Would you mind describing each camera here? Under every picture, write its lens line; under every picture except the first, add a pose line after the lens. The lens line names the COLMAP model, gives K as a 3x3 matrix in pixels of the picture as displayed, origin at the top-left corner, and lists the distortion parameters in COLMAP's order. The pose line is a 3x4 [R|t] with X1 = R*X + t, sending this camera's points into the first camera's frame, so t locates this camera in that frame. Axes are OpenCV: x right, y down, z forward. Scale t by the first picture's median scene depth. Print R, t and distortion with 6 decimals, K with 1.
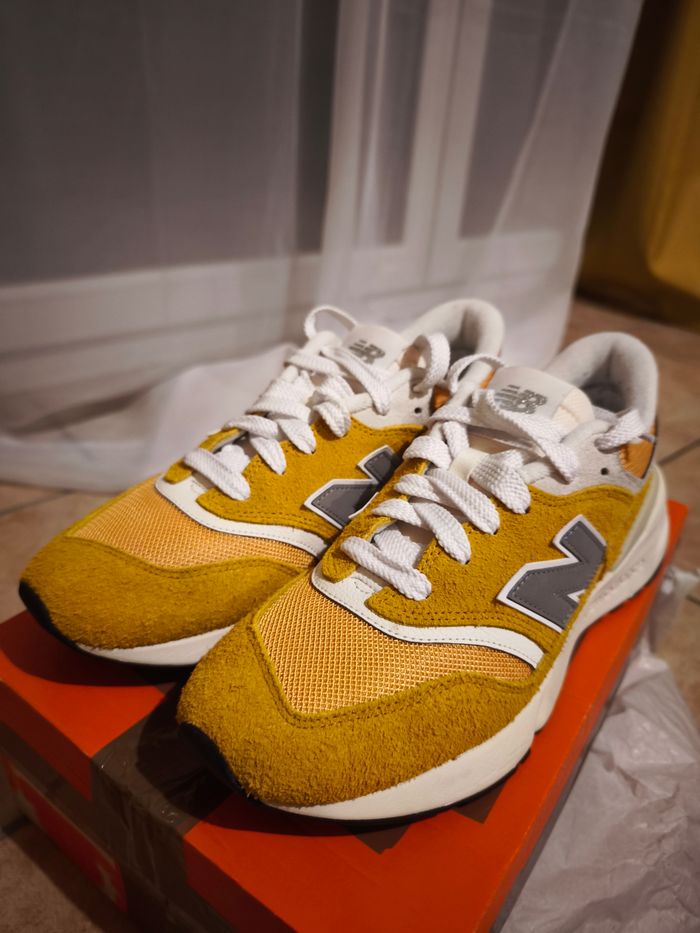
lens RADIAL K [[635.3, 0, 350.0], [0, 635.3, 466.5], [0, 0, 1]] dist [-0.039599, -0.001173]
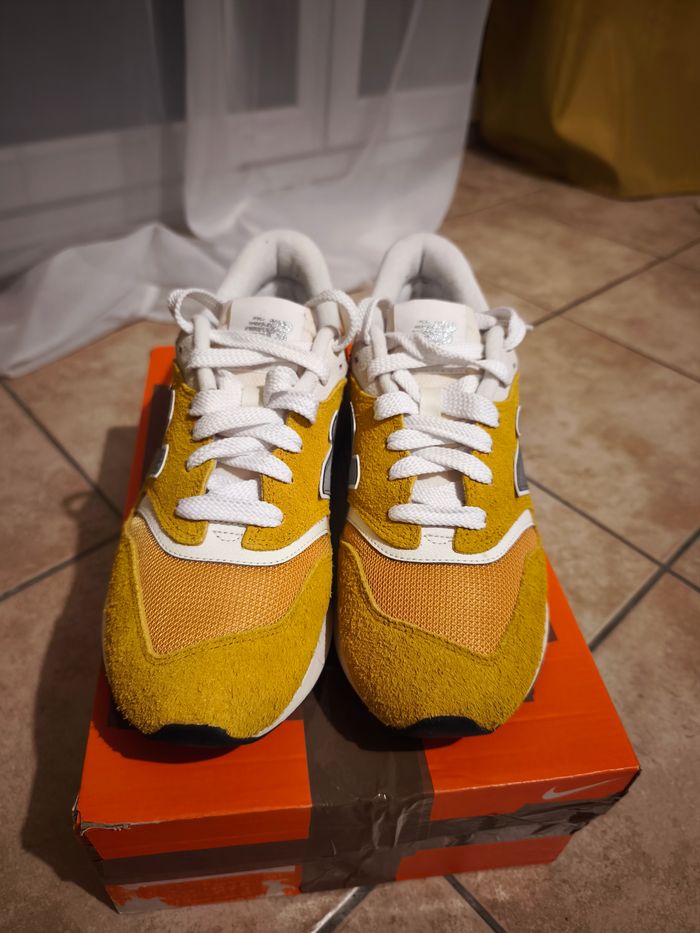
lens RADIAL K [[635.3, 0, 350.0], [0, 635.3, 466.5], [0, 0, 1]] dist [-0.039599, -0.001173]
pose [[0.751553, -0.444656, 0.487288, -0.553253], [0.314922, 0.890913, 0.327258, -0.330977], [-0.579648, -0.092494, 0.809600, 0.137636]]
